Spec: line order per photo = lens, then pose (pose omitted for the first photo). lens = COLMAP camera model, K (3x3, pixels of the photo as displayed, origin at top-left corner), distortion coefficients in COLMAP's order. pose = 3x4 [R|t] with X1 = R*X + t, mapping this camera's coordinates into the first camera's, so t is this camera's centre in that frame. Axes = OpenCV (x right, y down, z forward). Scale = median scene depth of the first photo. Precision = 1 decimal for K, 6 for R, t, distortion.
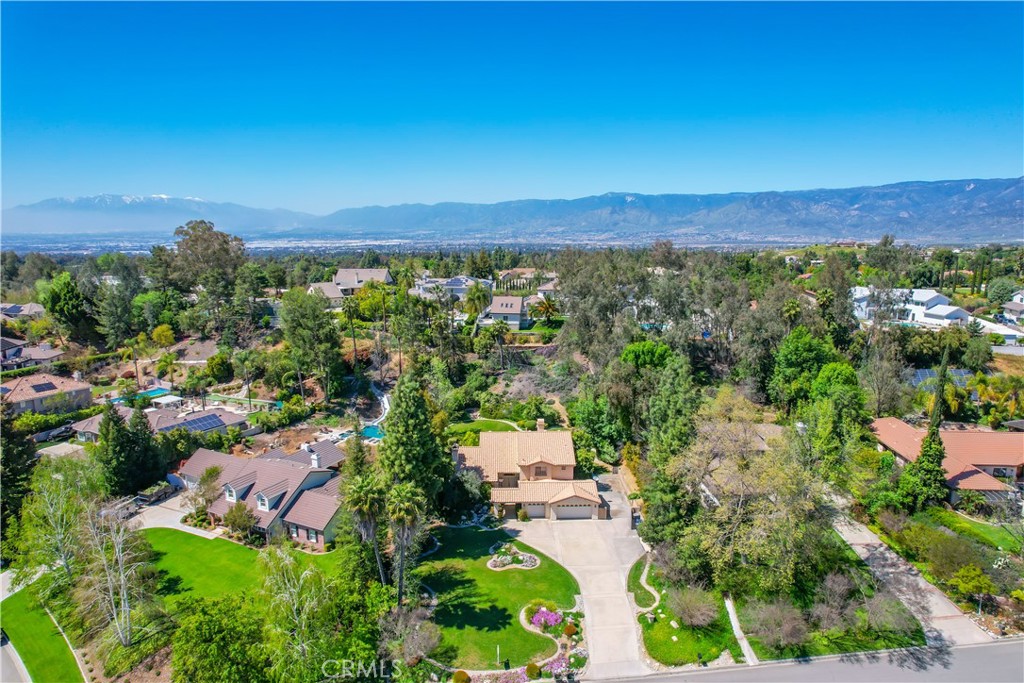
lens RADIAL K [[659.1, 0, 516.9], [0, 659.1, 347.5], [0, 0, 1]] dist [-0.067337, 0.053826]
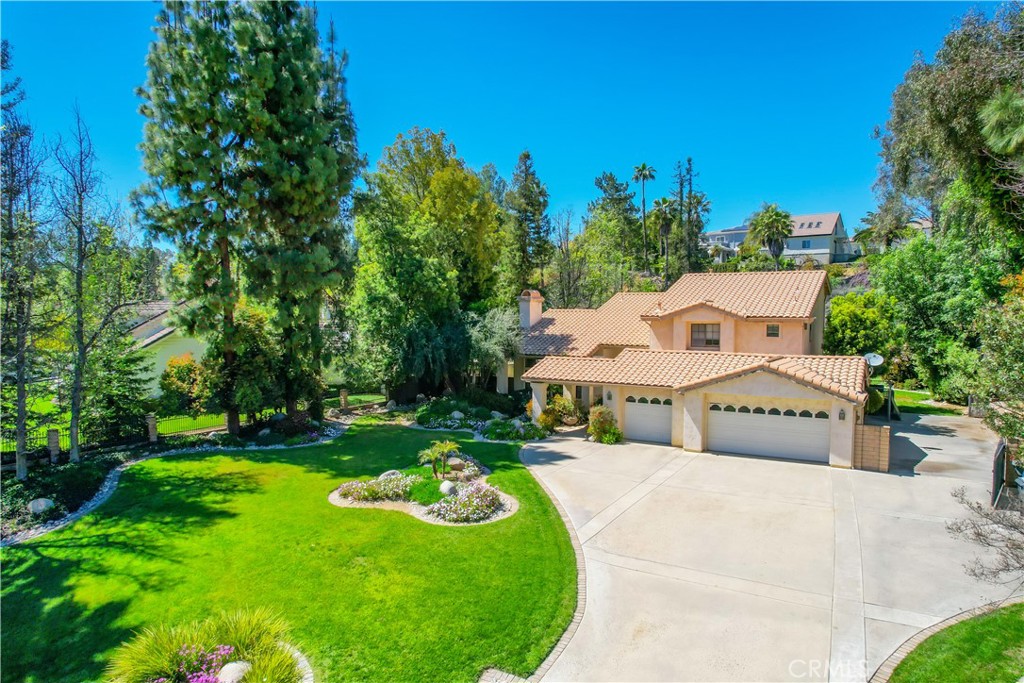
lens RADIAL K [[659.1, 0, 516.9], [0, 659.1, 347.5], [0, 0, 1]] dist [-0.067337, 0.053826]
pose [[0.845282, 0.030926, -0.533424, 0.191331], [-0.102507, 0.989166, -0.105089, 0.329821], [0.524395, 0.143509, 0.839294, 0.895366]]
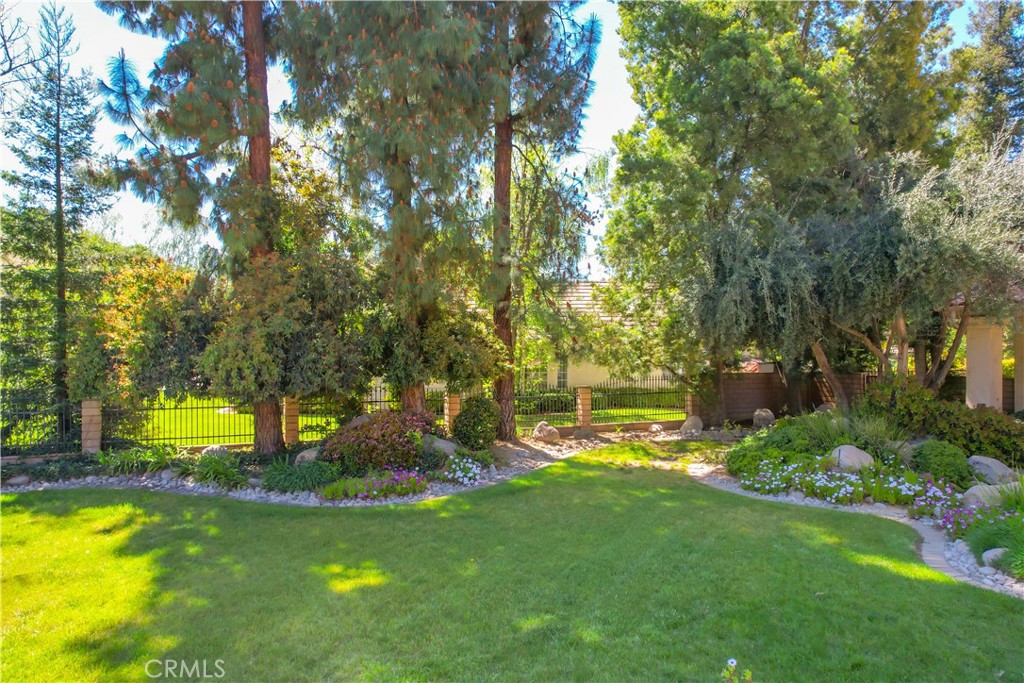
lens RADIAL K [[659.1, 0, 516.9], [0, 659.1, 347.5], [0, 0, 1]] dist [-0.067337, 0.053826]
pose [[0.424333, -0.005332, -0.905491, 0.002958], [-0.172671, 0.981157, -0.086695, 0.333868], [0.888891, 0.193139, 0.415416, 1.147080]]
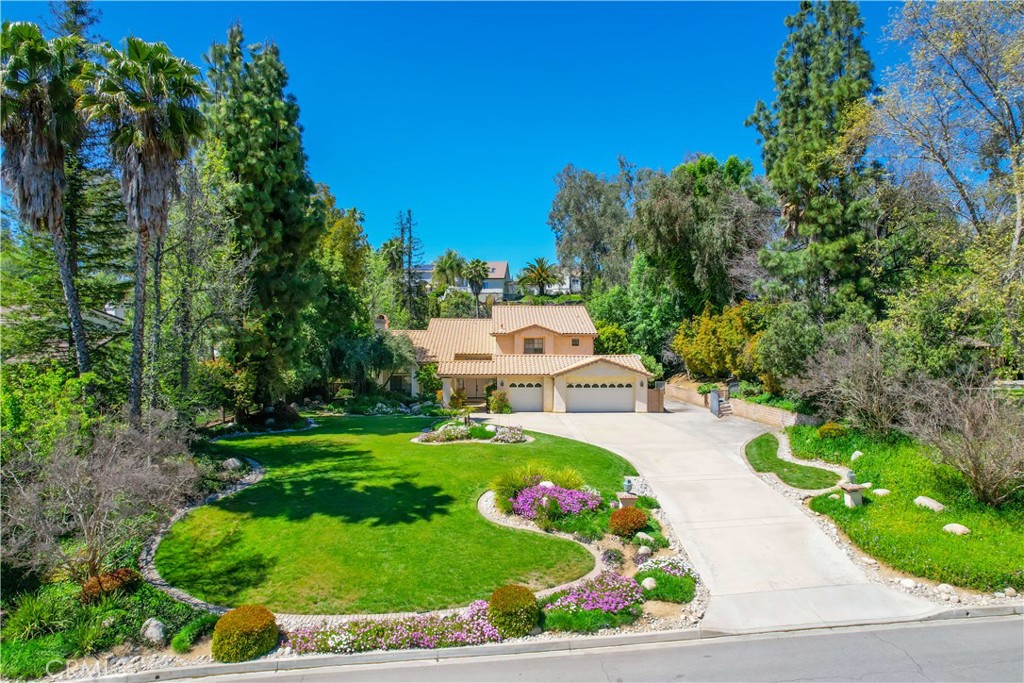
lens RADIAL K [[659.1, 0, 516.9], [0, 659.1, 347.5], [0, 0, 1]] dist [-0.067337, 0.053826]
pose [[0.999876, 0.002381, 0.015579, 0.019259], [0.000534, 0.982842, -0.184451, 0.396022], [-0.015751, 0.184436, 0.982718, 0.637001]]
